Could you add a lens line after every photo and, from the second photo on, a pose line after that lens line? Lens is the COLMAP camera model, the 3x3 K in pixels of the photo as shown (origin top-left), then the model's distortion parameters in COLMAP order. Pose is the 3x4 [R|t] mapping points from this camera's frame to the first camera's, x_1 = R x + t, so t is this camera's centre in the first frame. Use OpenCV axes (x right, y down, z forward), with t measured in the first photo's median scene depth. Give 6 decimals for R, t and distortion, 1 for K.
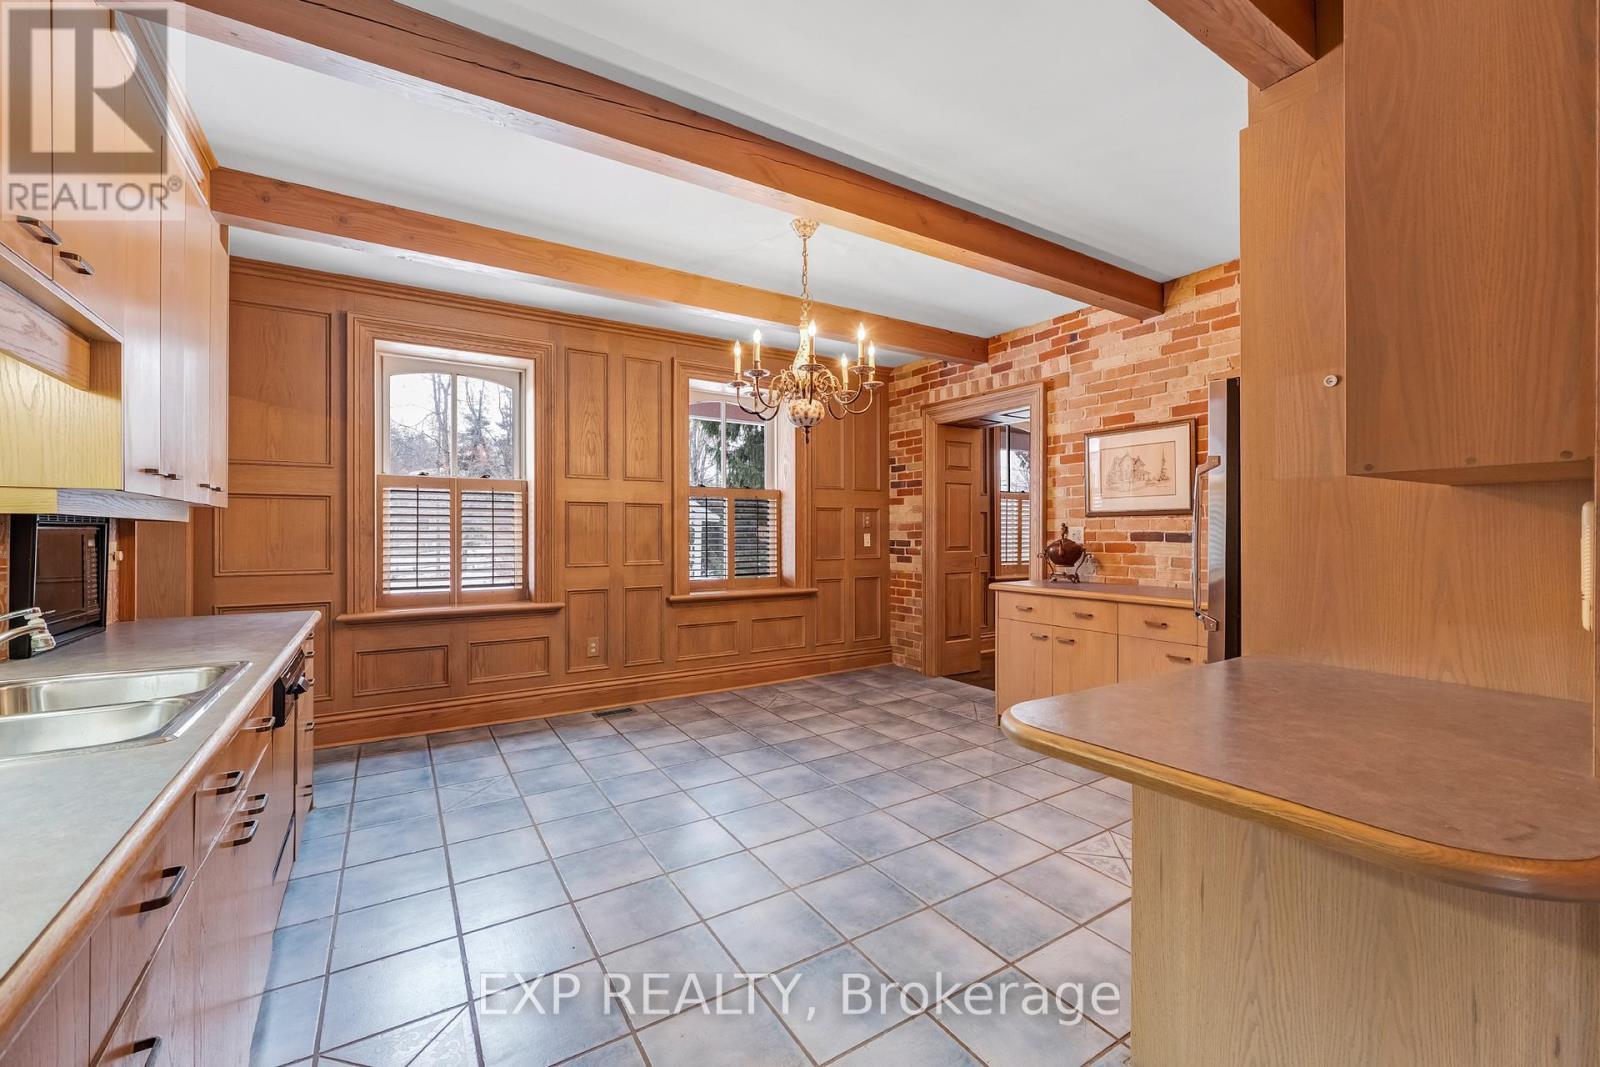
lens RADIAL K [[667.6, 0, 800.0], [0, 667.6, 533.5], [0, 0, 1]] dist [-0.002377, 0.000151]
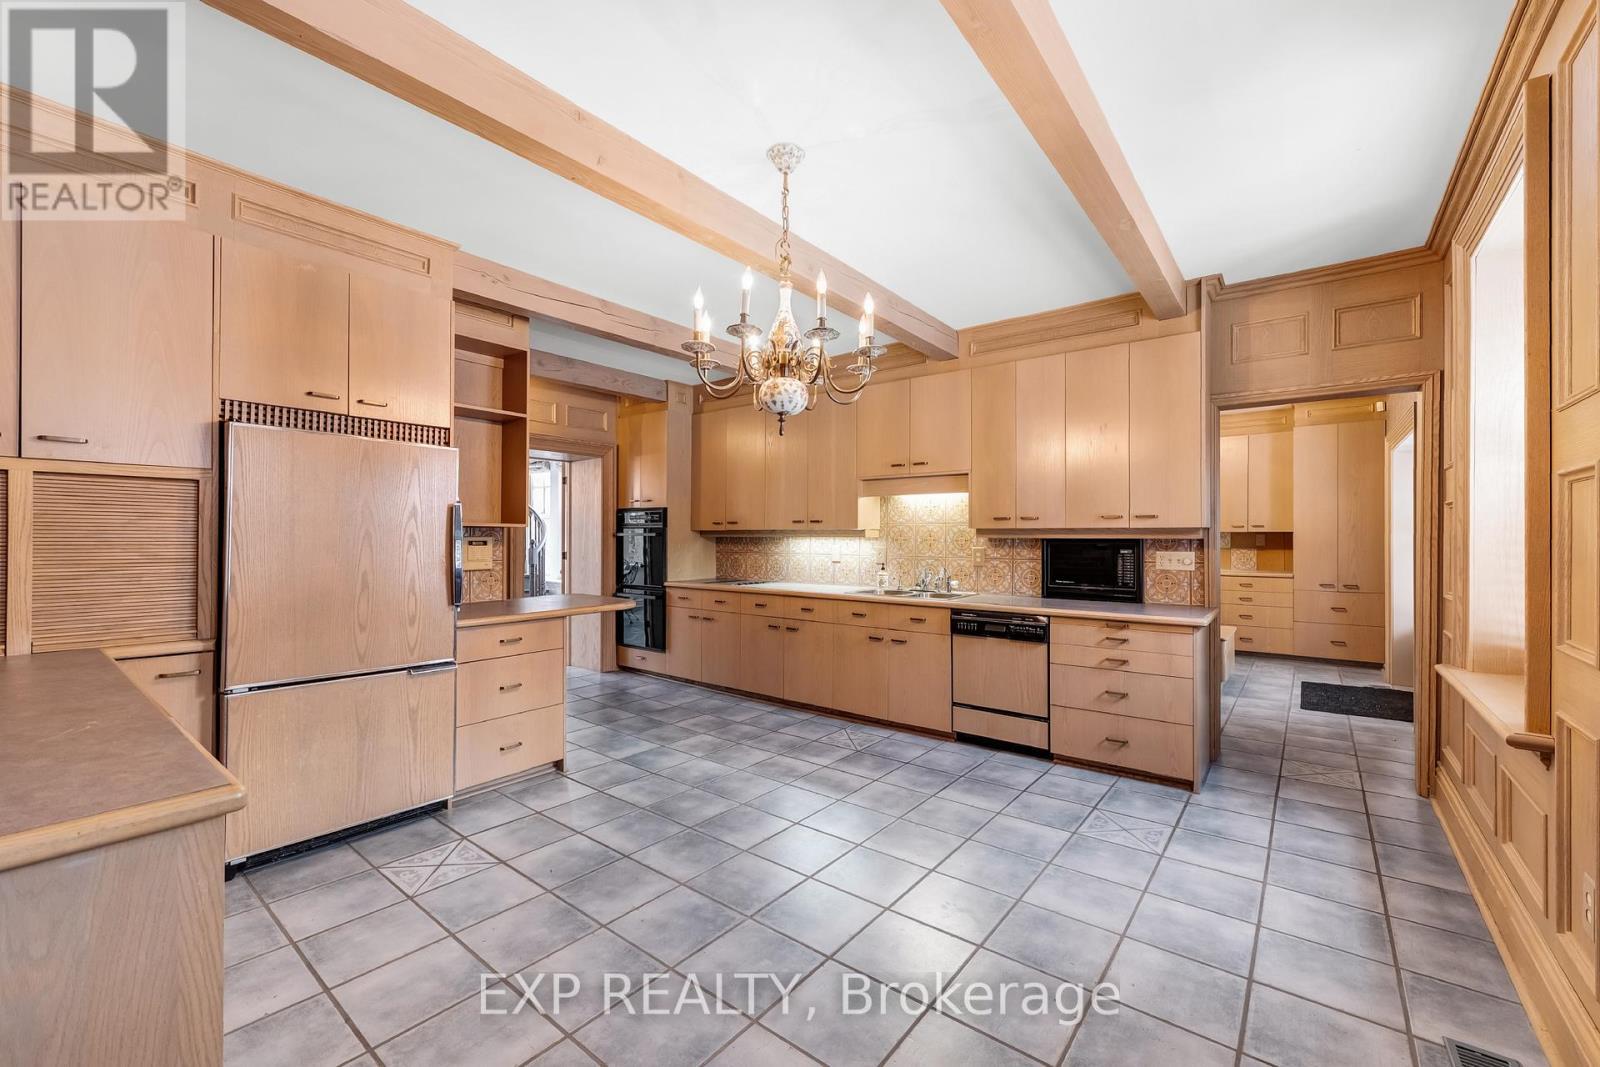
lens RADIAL K [[667.6, 0, 800.0], [0, 667.6, 533.5], [0, 0, 1]] dist [-0.002377, 0.000151]
pose [[-0.947182, -0.002866, -0.320684, 0.181934], [-0.001768, 0.999992, -0.003713, -0.011403], [0.320692, -0.002950, -0.947179, 1.337272]]
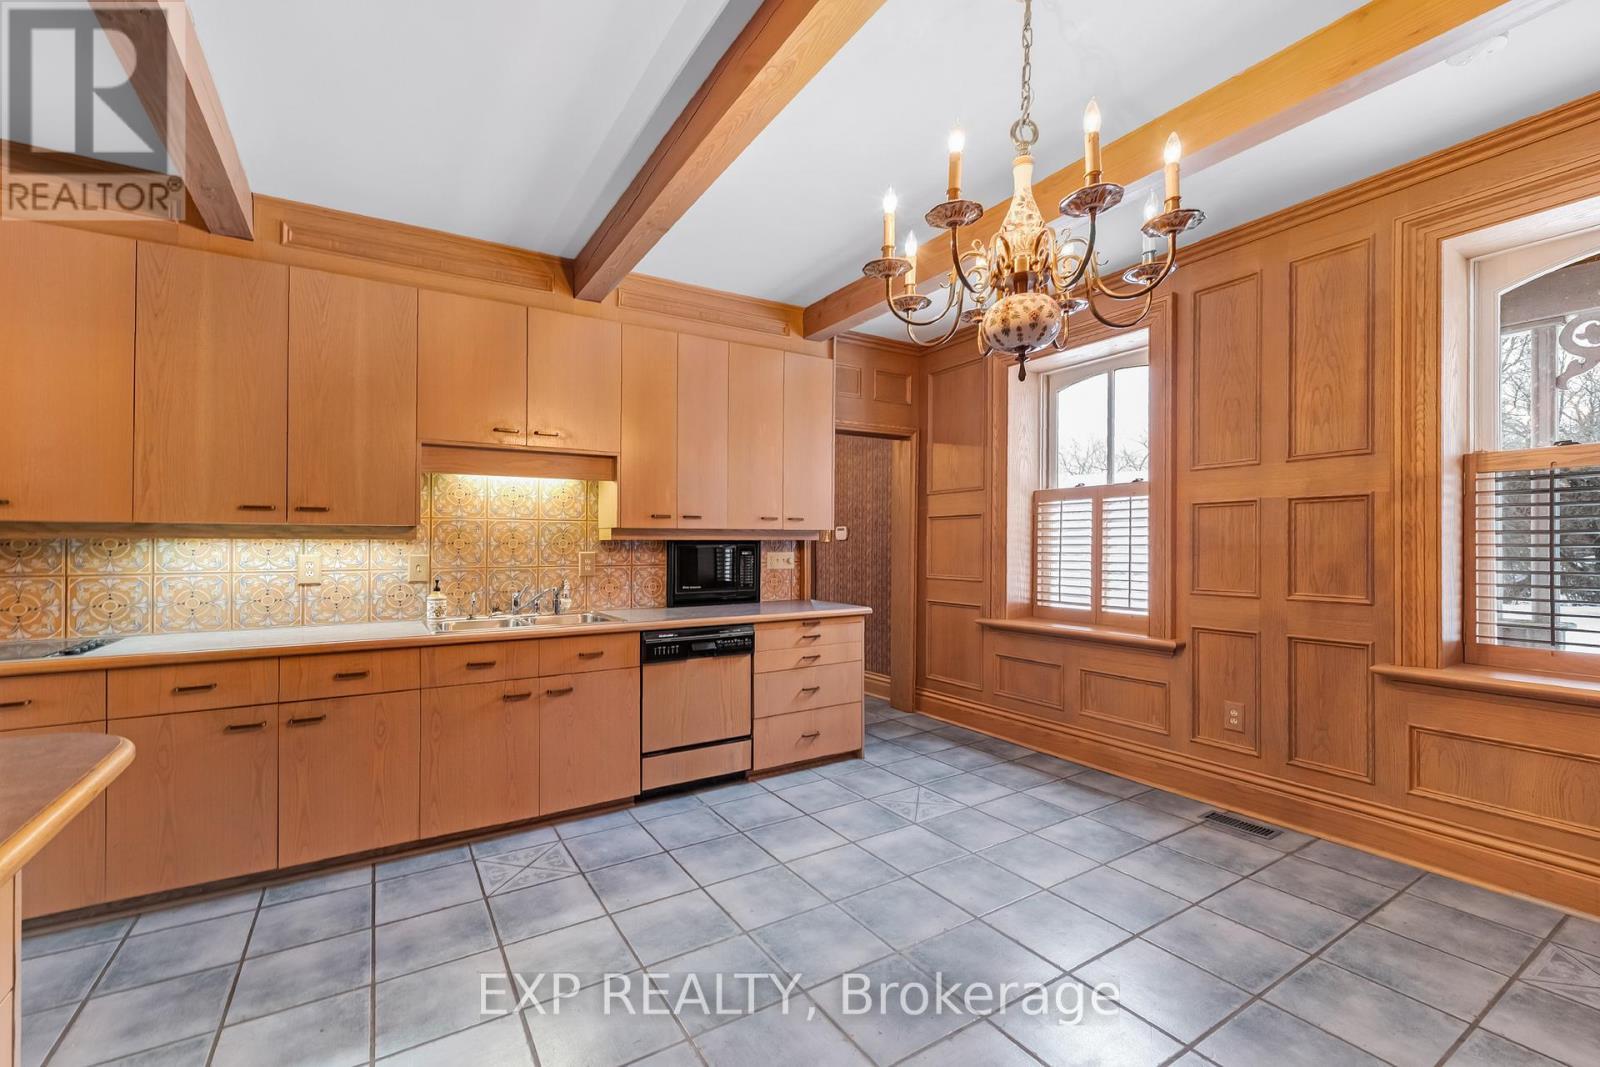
lens RADIAL K [[667.6, 0, 800.0], [0, 667.6, 533.5], [0, 0, 1]] dist [-0.002377, 0.000151]
pose [[-0.005842, -0.012054, -0.999910, 0.414781], [-0.000535, 0.999927, -0.012051, -0.006506], [0.999983, 0.000464, -0.005848, 0.641454]]
